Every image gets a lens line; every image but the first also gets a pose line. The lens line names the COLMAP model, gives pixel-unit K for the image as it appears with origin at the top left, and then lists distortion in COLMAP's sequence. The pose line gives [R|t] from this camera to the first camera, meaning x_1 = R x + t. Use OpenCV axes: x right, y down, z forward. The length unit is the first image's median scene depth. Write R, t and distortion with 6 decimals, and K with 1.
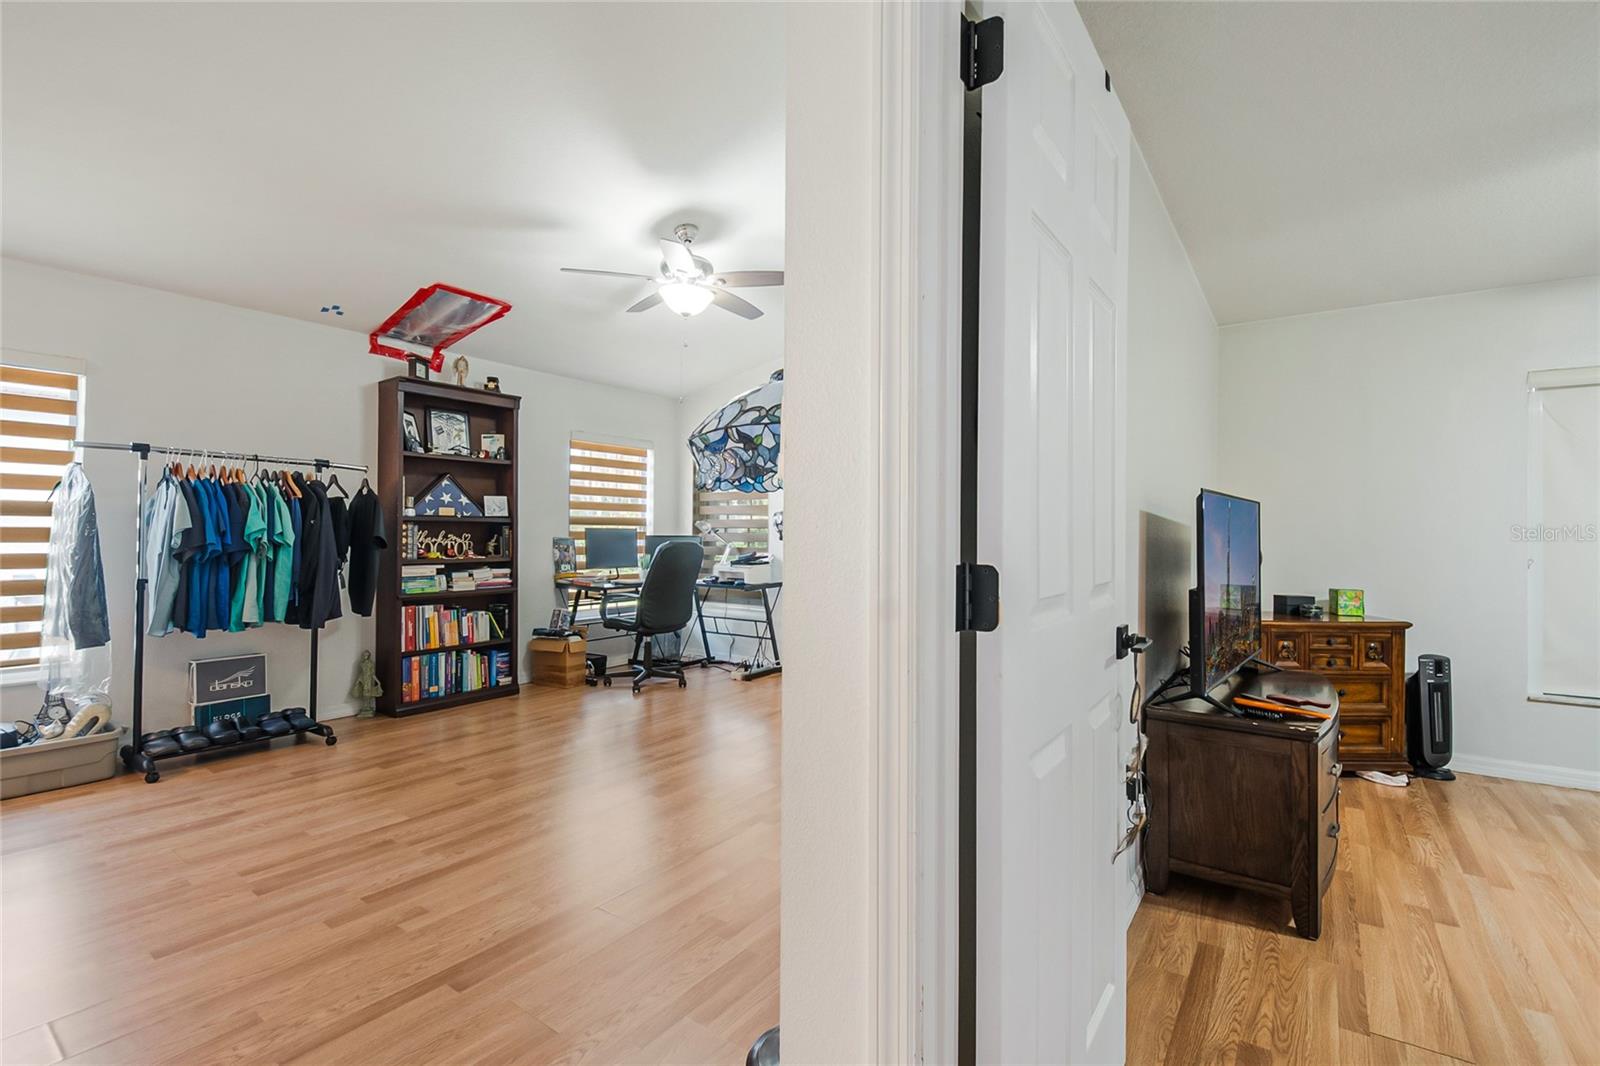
lens RADIAL K [[713.3, 0, 803.3], [0, 713.3, 516.3], [0, 0, 1]] dist [-0.010277, -0.000512]
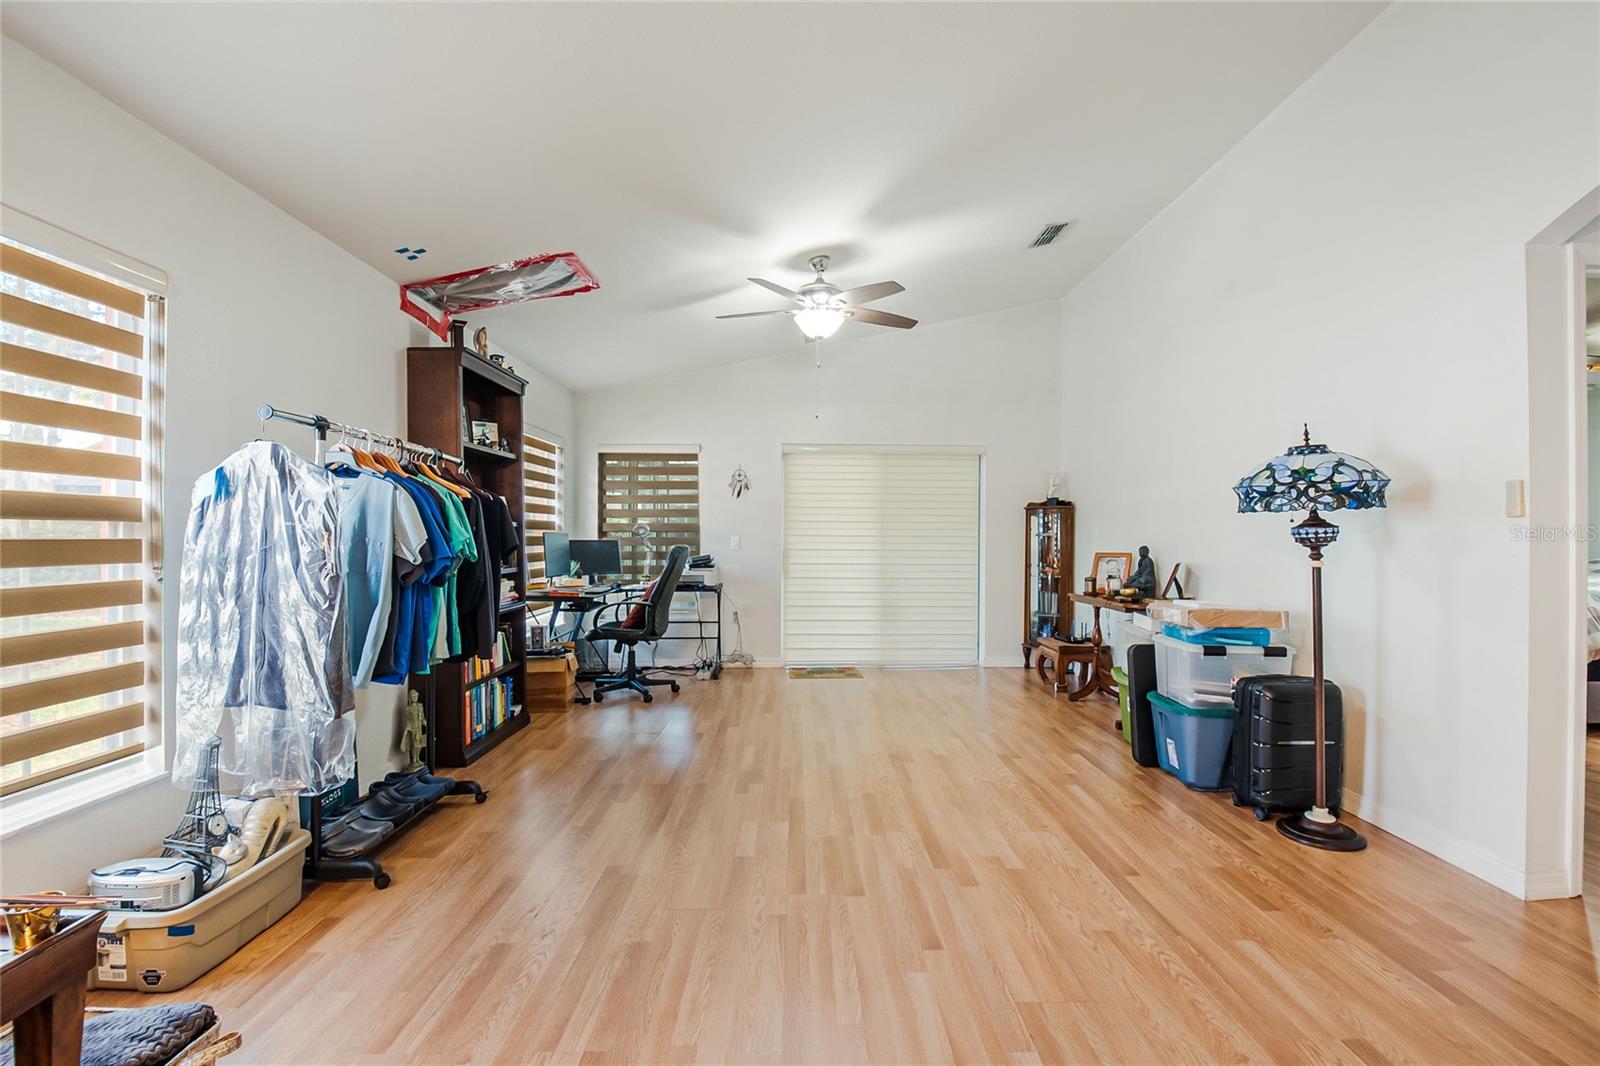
lens RADIAL K [[709.8, 0, 800.0], [0, 709.8, 533.0], [0, 0, 1]] dist [0.001453, 0.000008]
pose [[0.811434, -0.005084, 0.584422, -0.758514], [-0.008416, 0.999757, 0.020382, -0.006030], [-0.584384, -0.021457, 0.811194, 0.118550]]
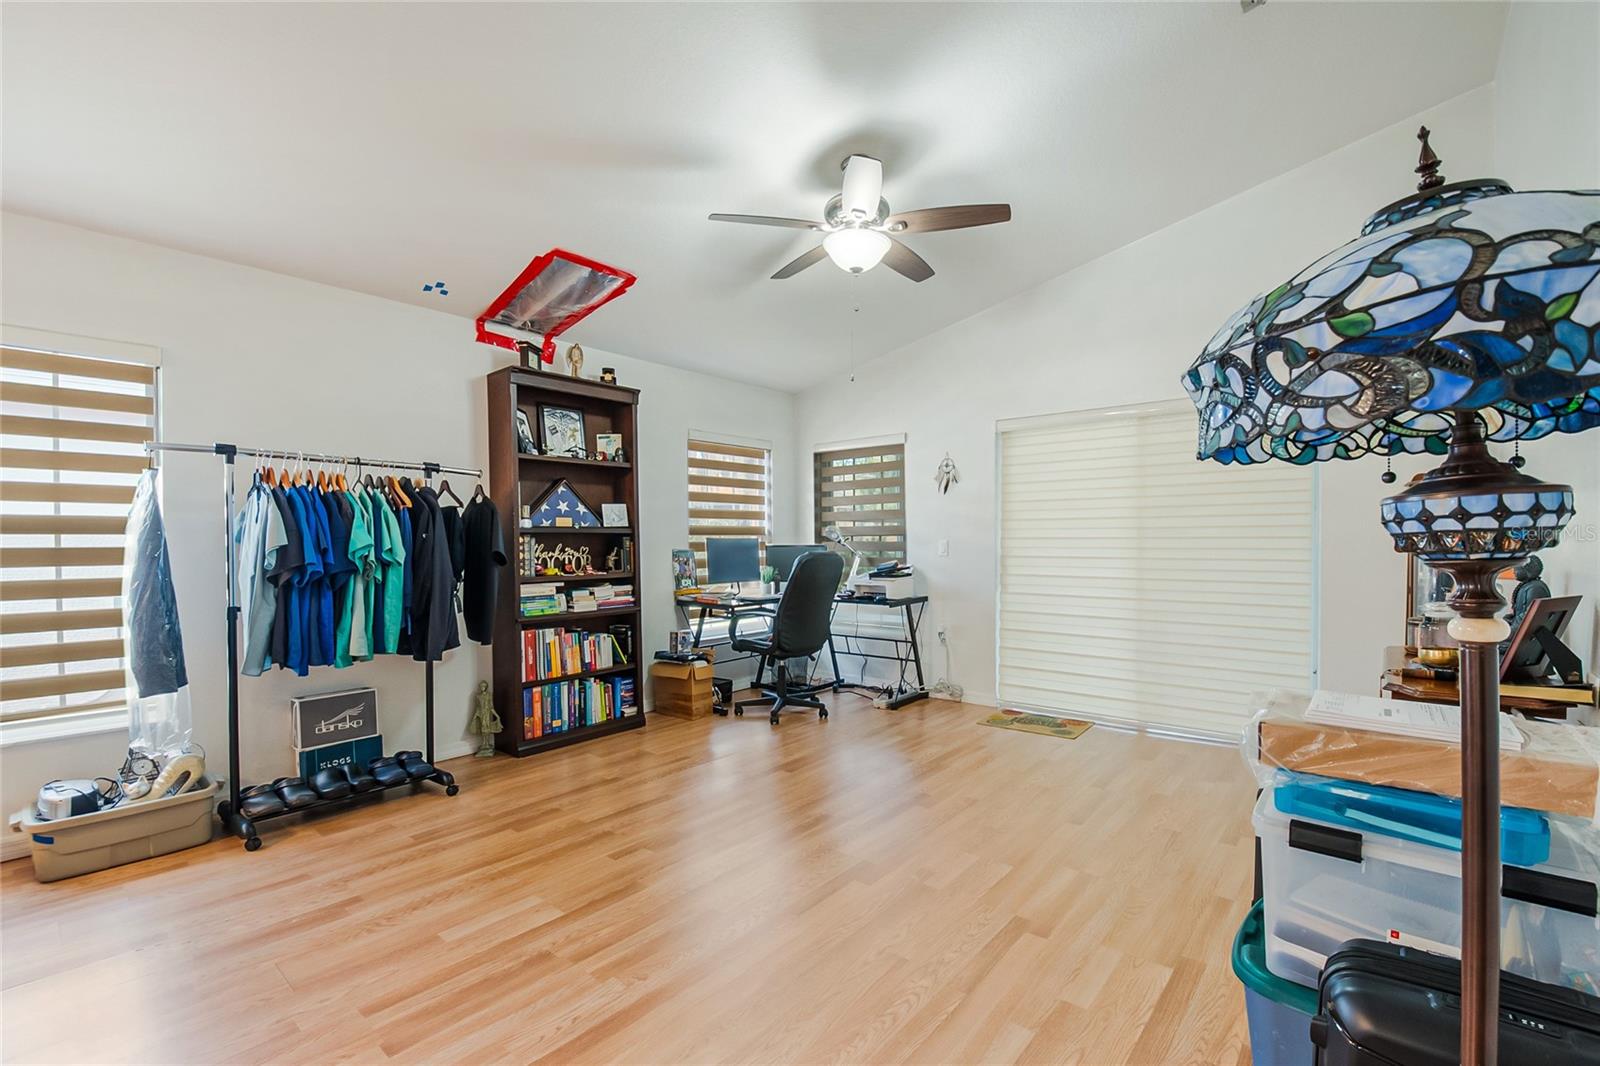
lens RADIAL K [[698.4, 0, 802.9], [0, 698.4, 544.5], [0, 0, 1]] dist [0.001760, -0.000478]
pose [[0.996241, -0.014928, -0.085324, -0.148570], [0.017308, 0.999480, 0.027223, 0.002998], [0.084874, -0.028598, 0.995981, 0.181084]]
